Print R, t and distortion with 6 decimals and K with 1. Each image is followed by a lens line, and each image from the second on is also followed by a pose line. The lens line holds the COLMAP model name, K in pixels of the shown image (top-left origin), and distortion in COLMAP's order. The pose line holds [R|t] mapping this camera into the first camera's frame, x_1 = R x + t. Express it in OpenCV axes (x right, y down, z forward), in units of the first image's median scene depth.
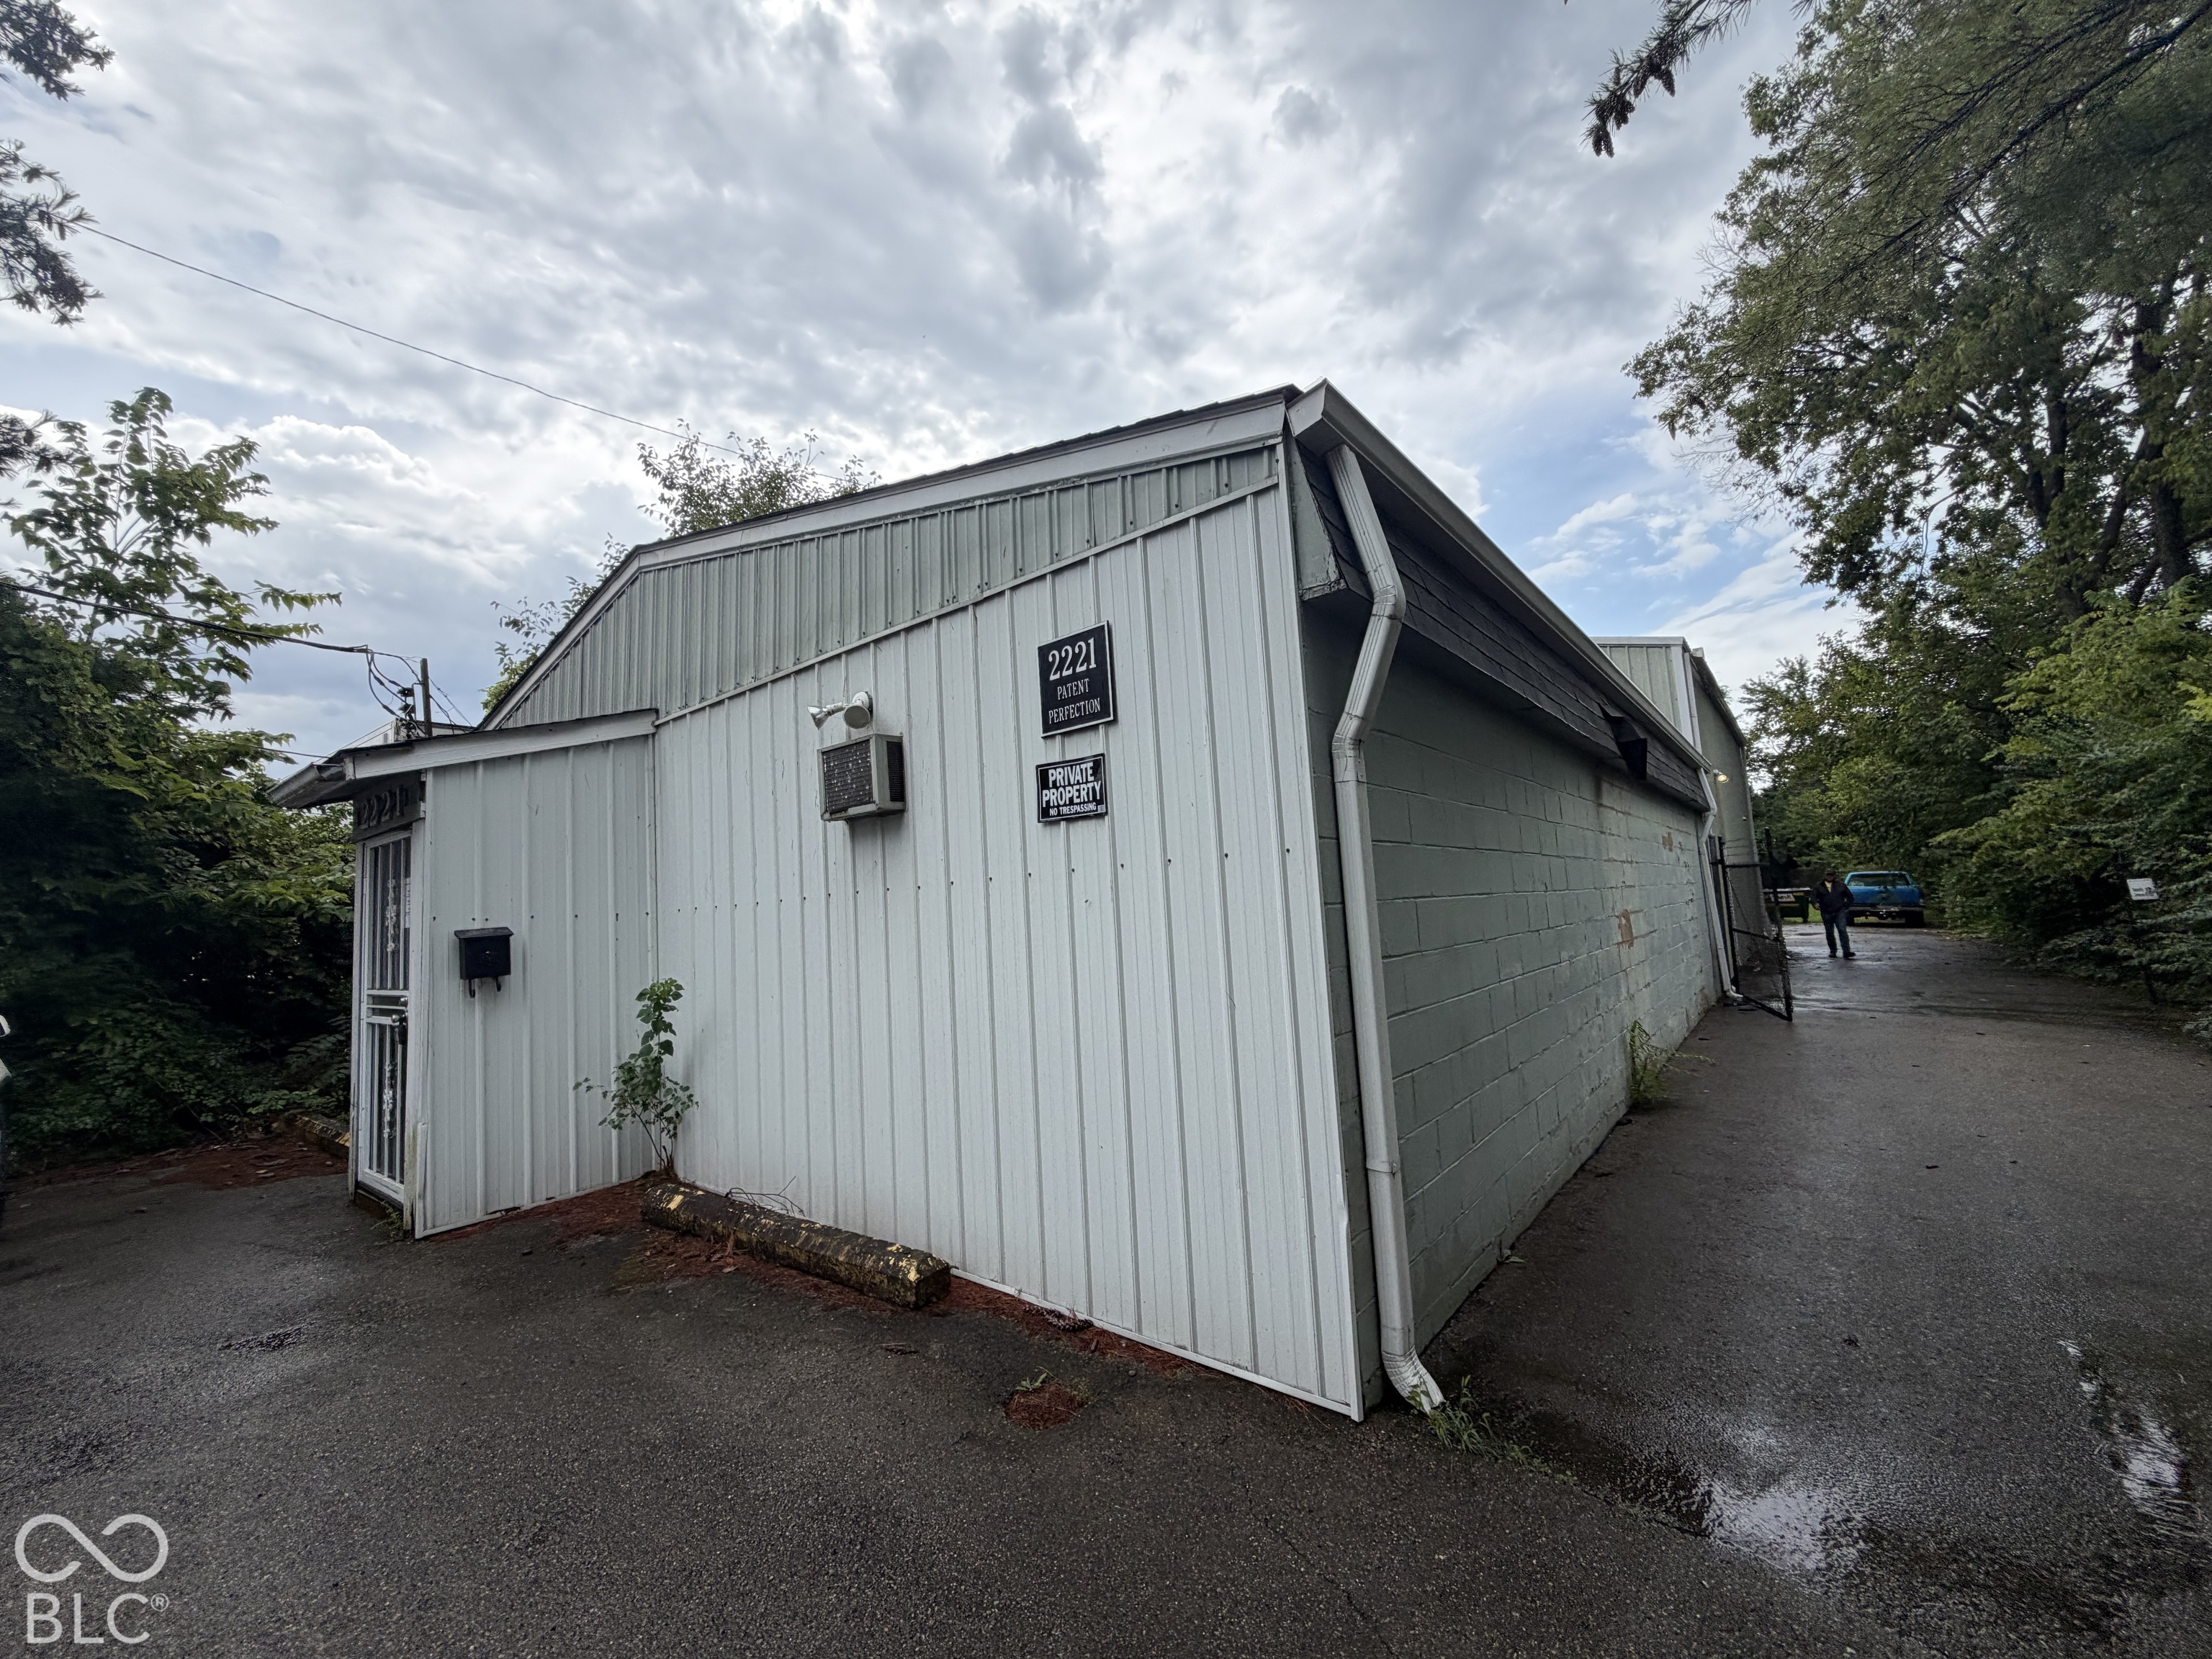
lens RADIAL K [[867.5, 0, 1106.0], [0, 867.5, 829.5], [0, 0, 1]] dist [-0.000701, 0.000084]
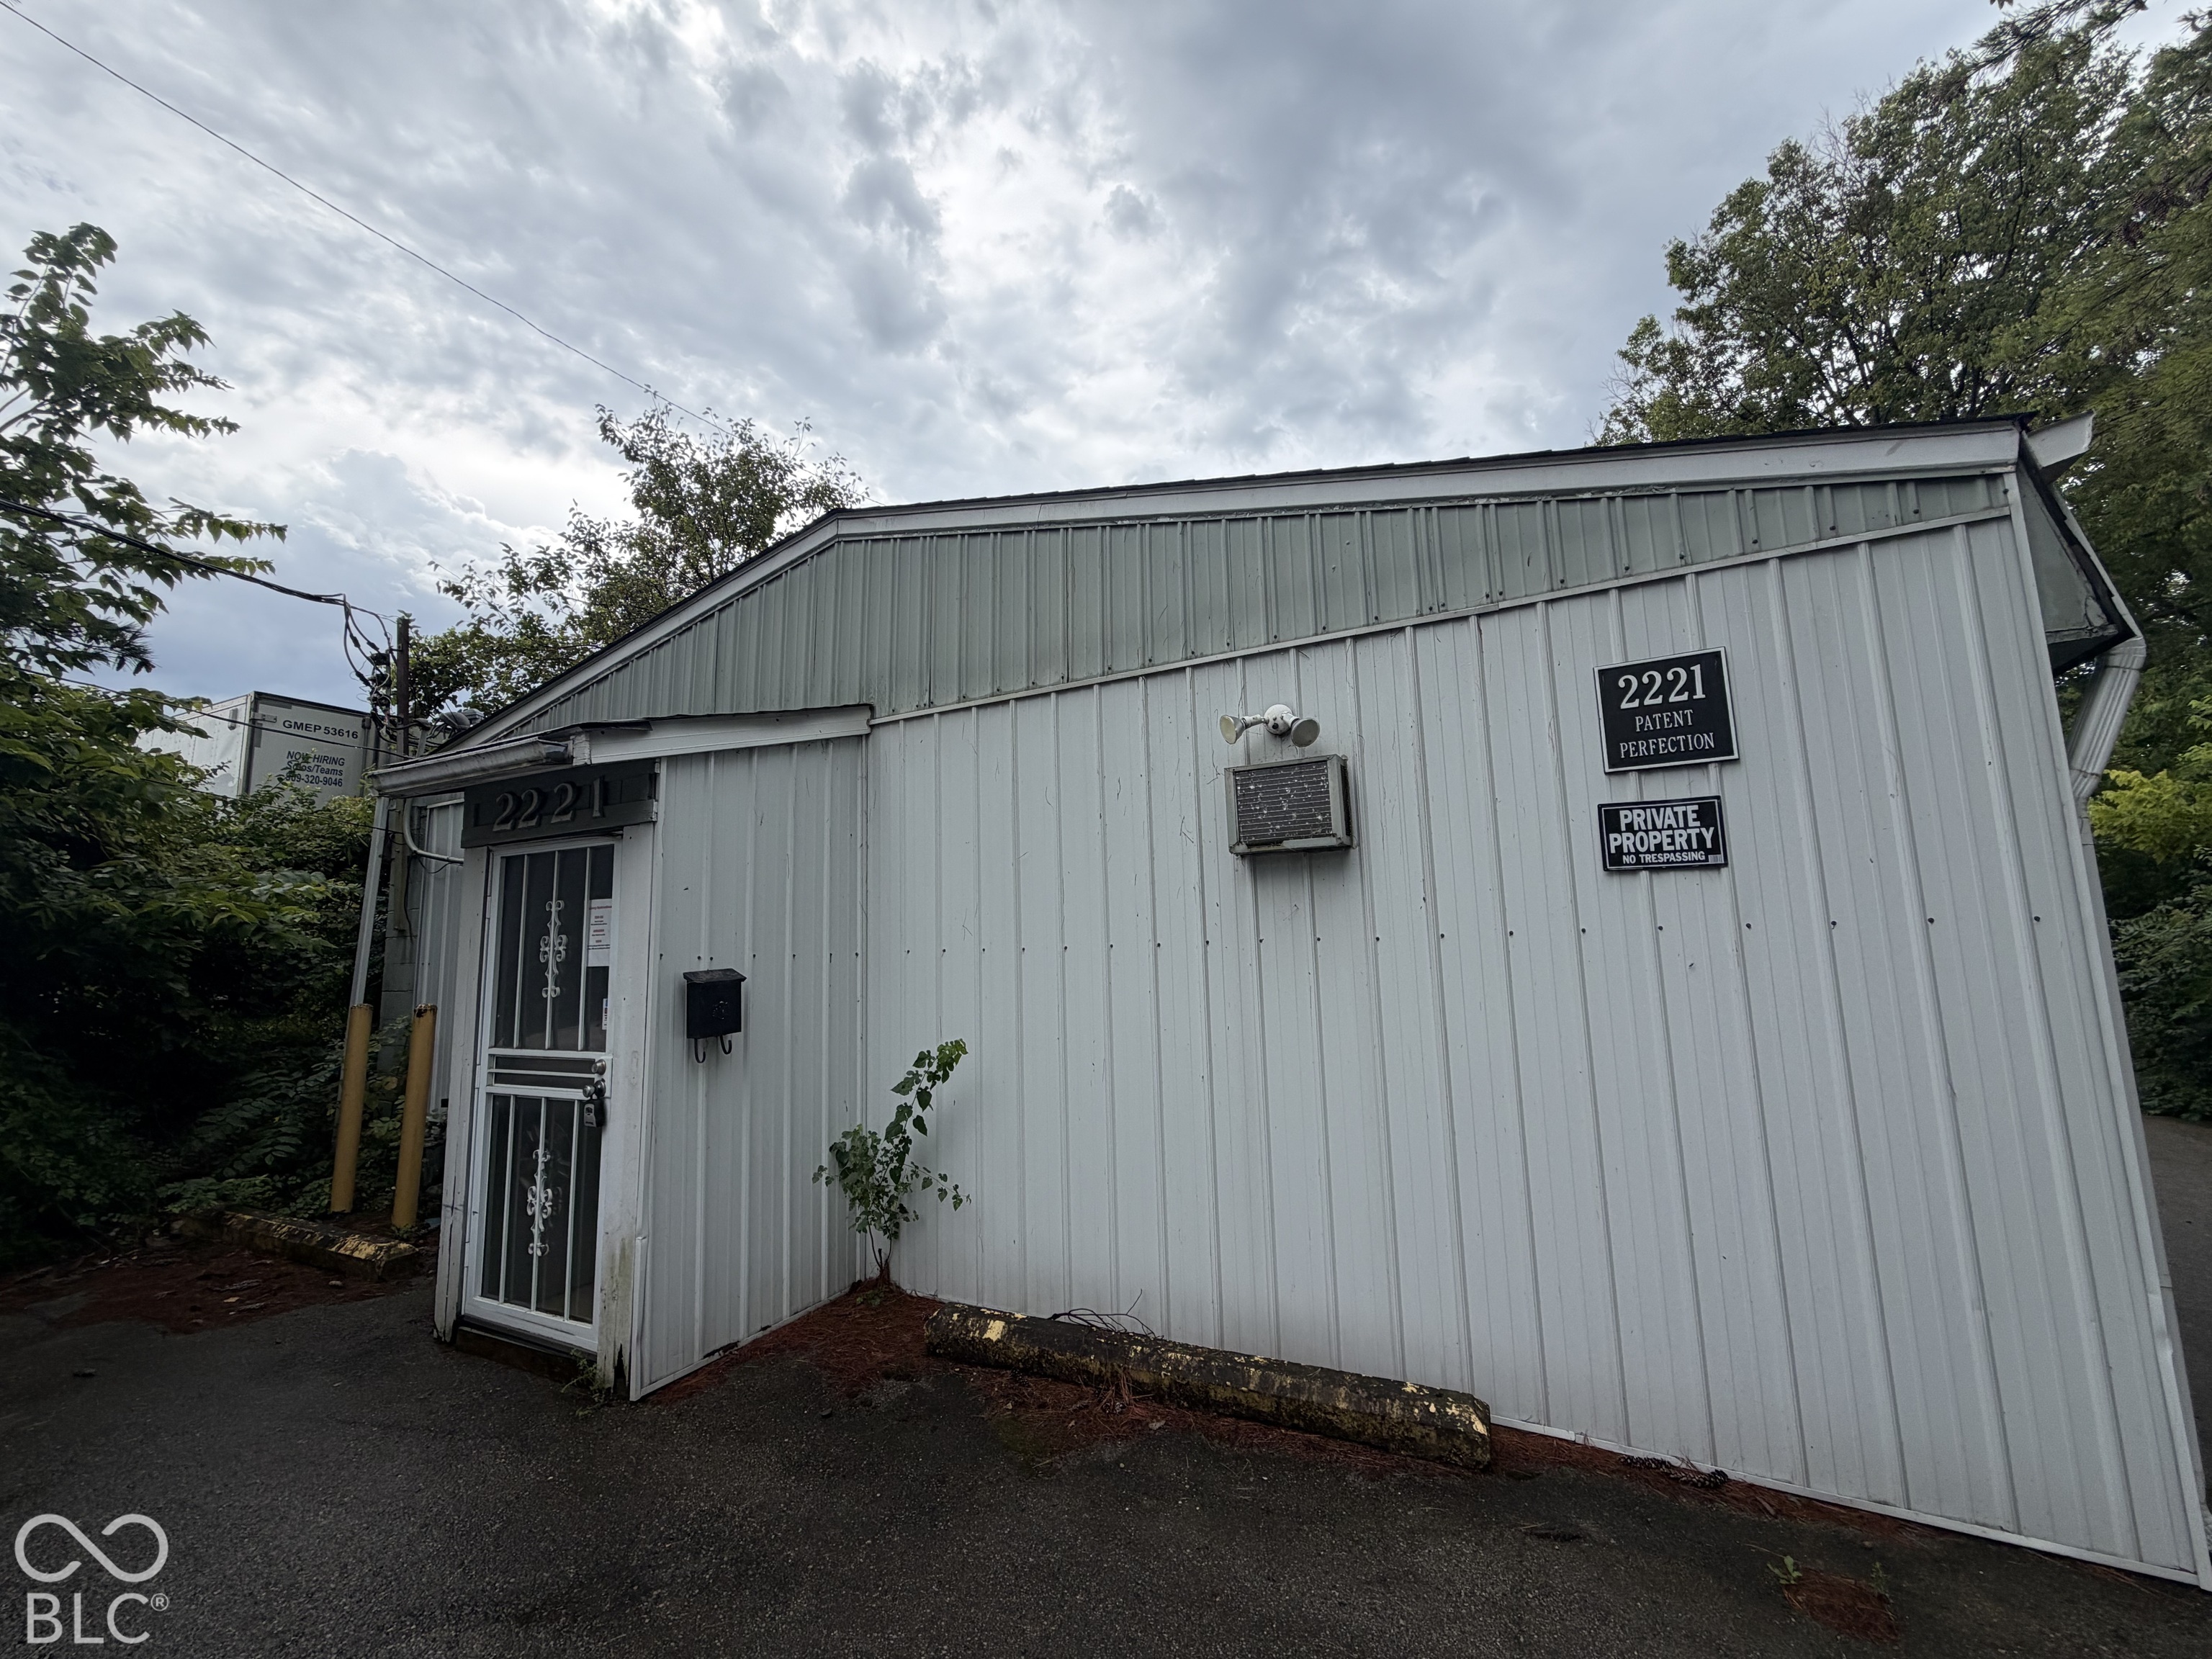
lens RADIAL K [[867.5, 0, 1106.0], [0, 867.5, 829.5], [0, 0, 1]] dist [-0.000701, 0.000084]
pose [[0.980227, 0.056232, 0.189721, -0.649496], [-0.046990, 0.997495, -0.052865, 0.017755], [-0.192218, 0.042905, 0.980414, 0.220924]]
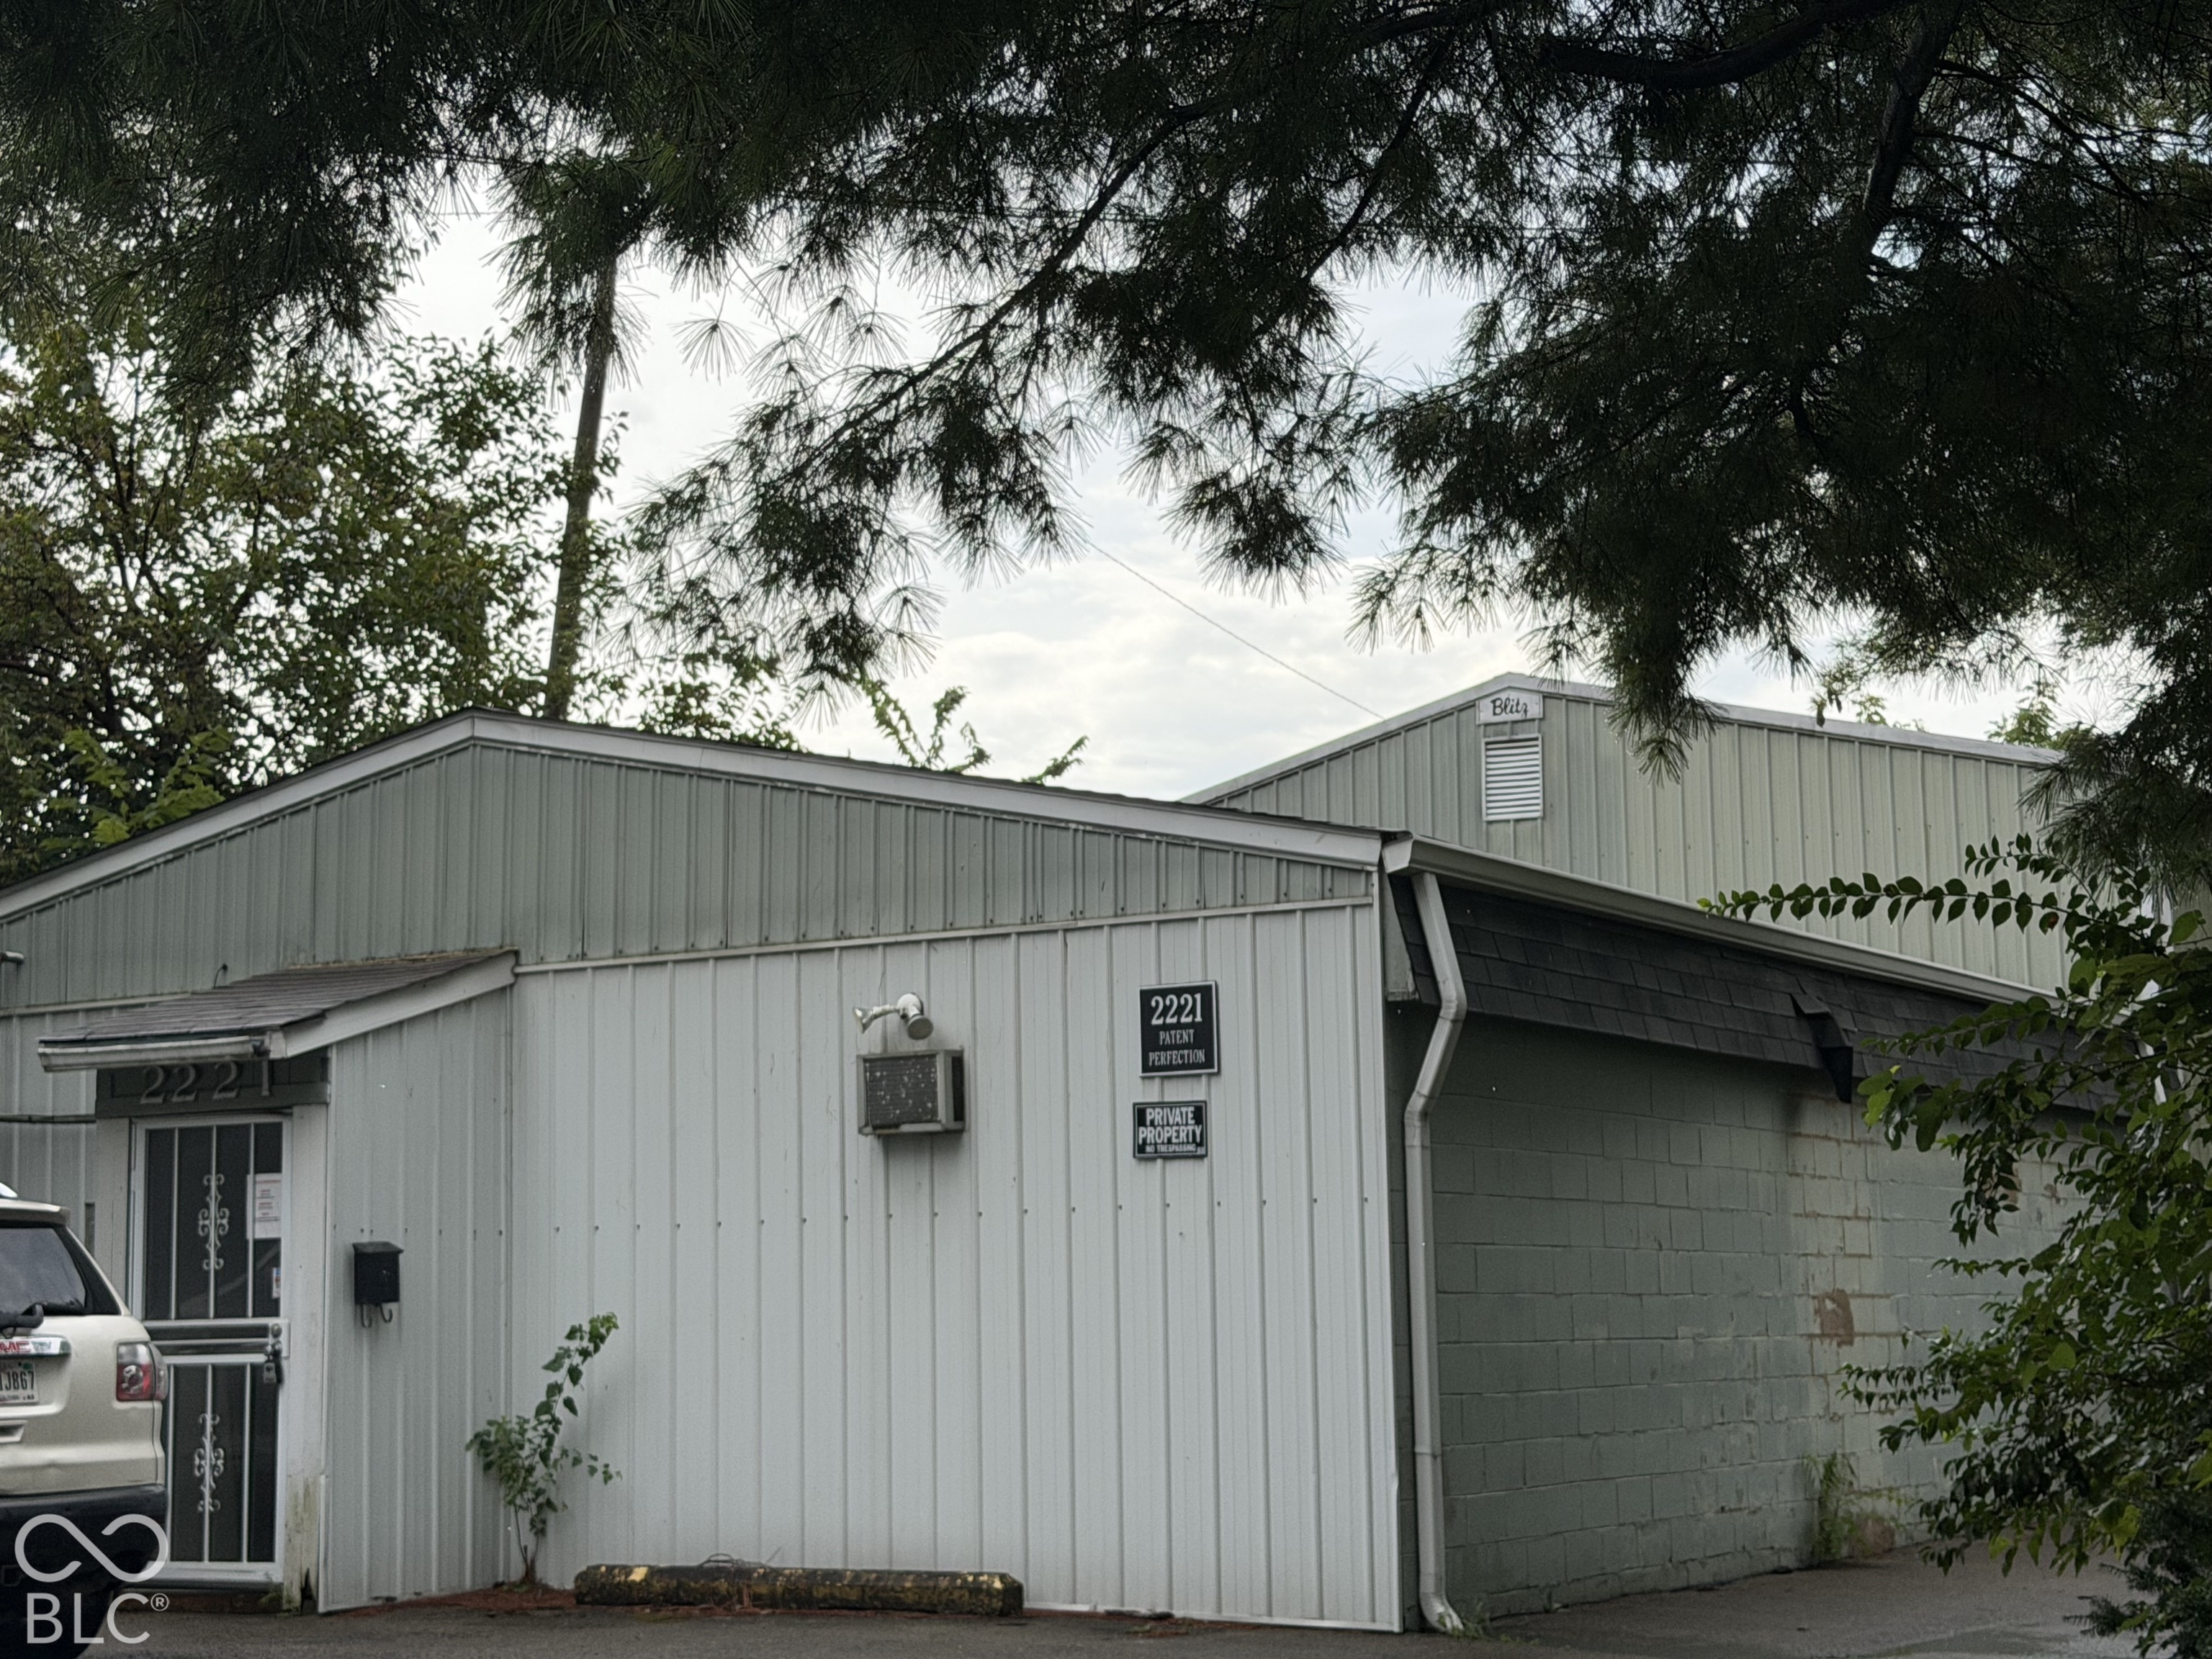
lens RADIAL K [[3600.6, 0, 1106.0], [0, 3600.6, 829.5], [0, 0, 1]] dist [0.126642, 0.052871]
pose [[0.987691, 0.060408, 0.144280, -0.683179], [-0.053426, 0.997228, -0.051784, -0.158165], [-0.147009, 0.043438, 0.988181, -2.977042]]
